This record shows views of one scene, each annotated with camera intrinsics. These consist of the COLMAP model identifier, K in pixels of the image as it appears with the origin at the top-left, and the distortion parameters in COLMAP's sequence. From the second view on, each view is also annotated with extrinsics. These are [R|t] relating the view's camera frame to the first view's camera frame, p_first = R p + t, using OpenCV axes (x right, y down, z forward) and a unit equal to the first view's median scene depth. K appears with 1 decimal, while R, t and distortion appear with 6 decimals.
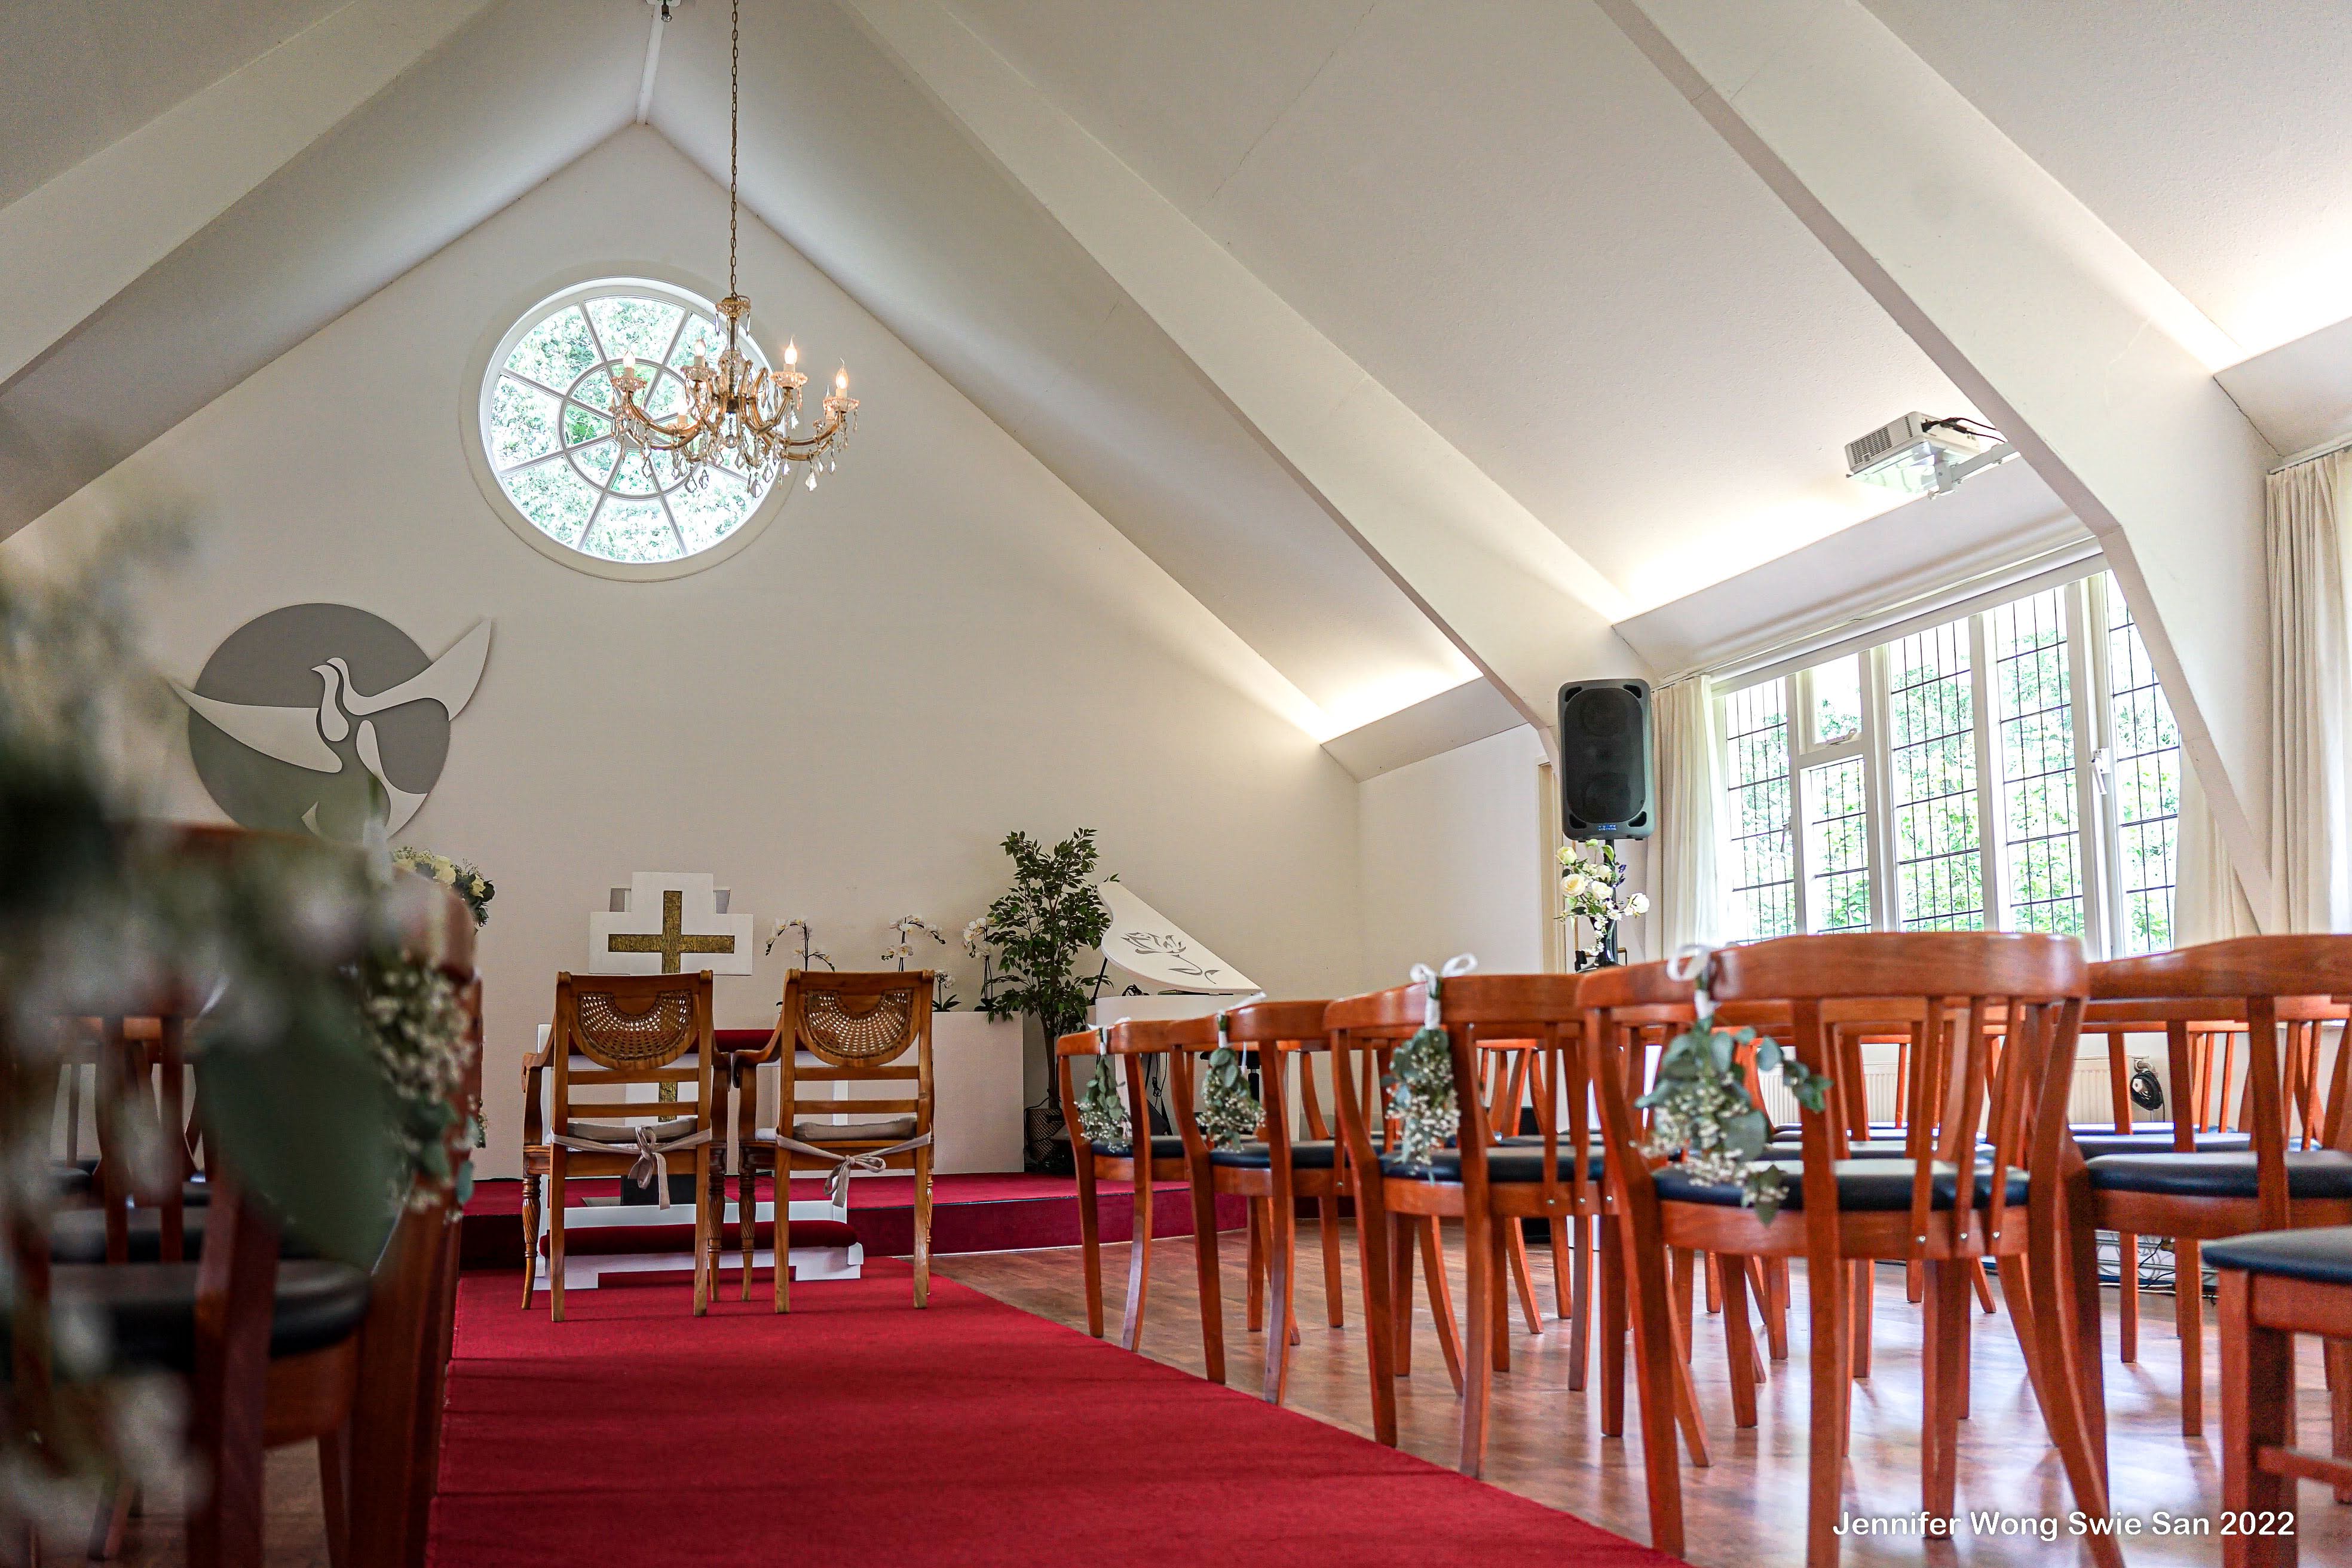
lens RADIAL K [[2349.1, 0, 1176.0], [0, 2349.1, 784.0], [0, 0, 1]] dist [-0.009936, -0.002359]
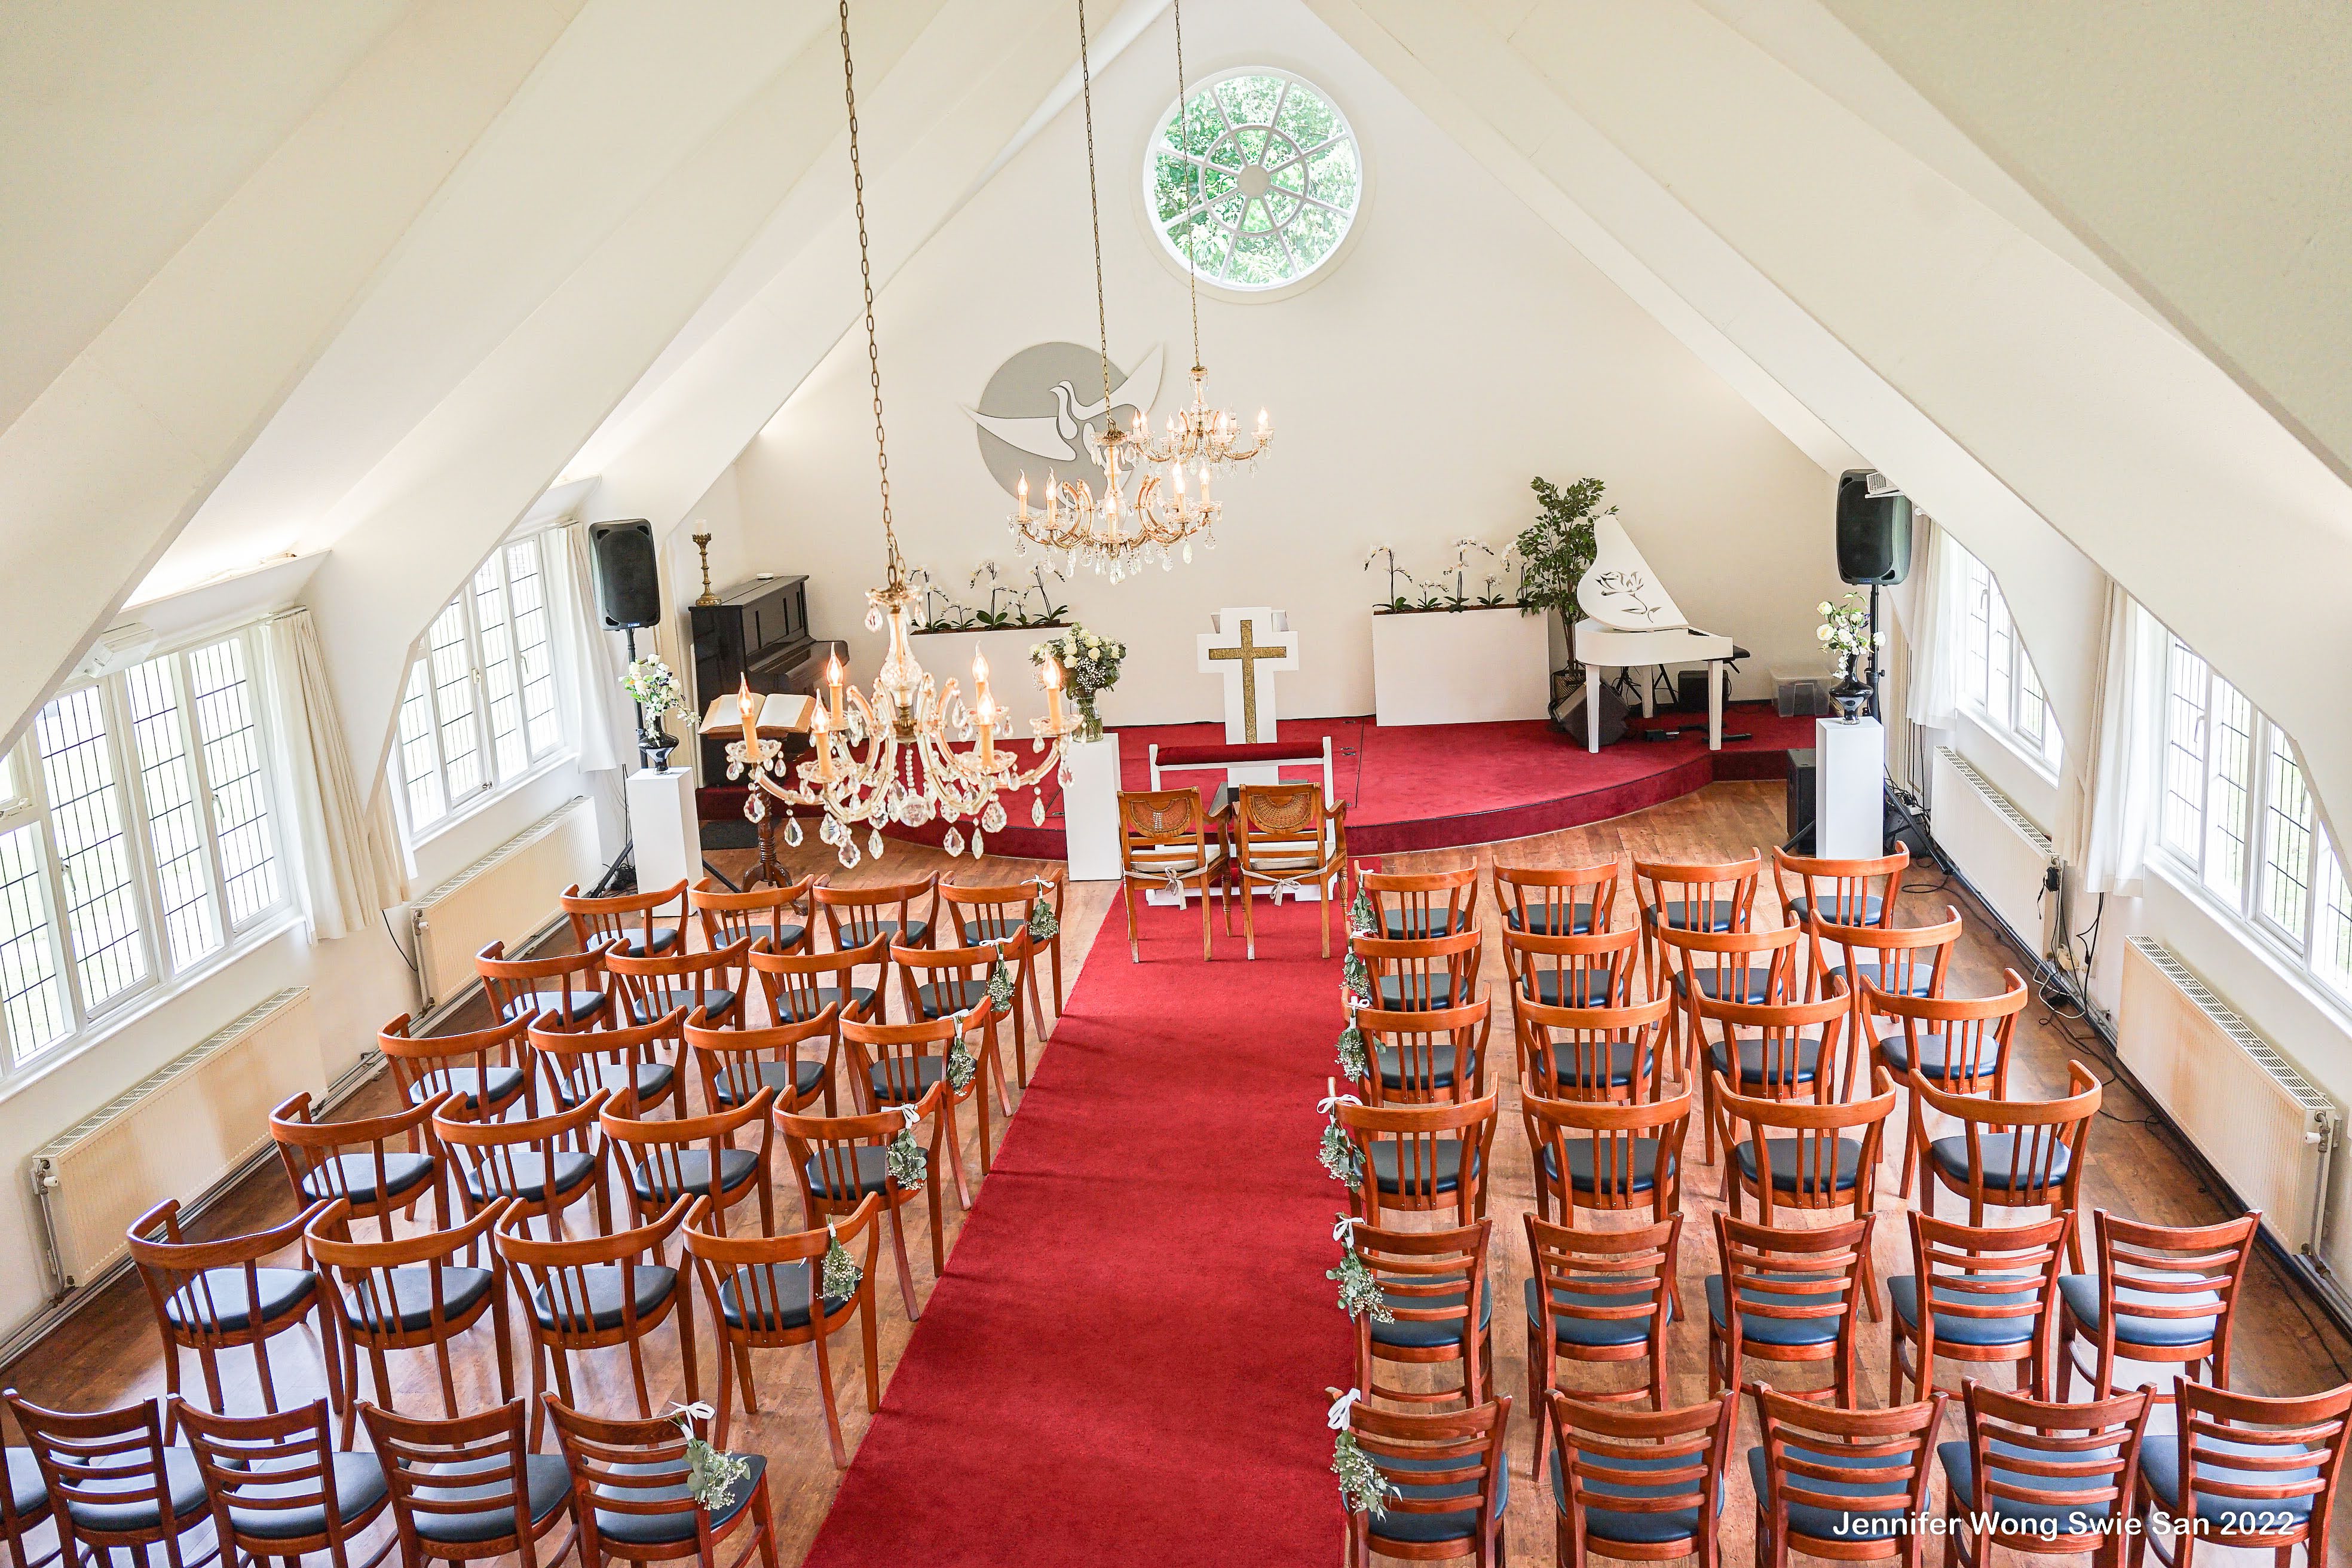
lens RADIAL K [[2349.1, 0, 1176.0], [0, 2349.1, 784.0], [0, 0, 1]] dist [-0.009936, -0.002359]
pose [[0.925901, 0.038184, -0.375831, 0.261855], [0.097832, 0.936700, 0.336188, -0.298276], [0.364878, -0.348046, 0.863556, -0.321771]]
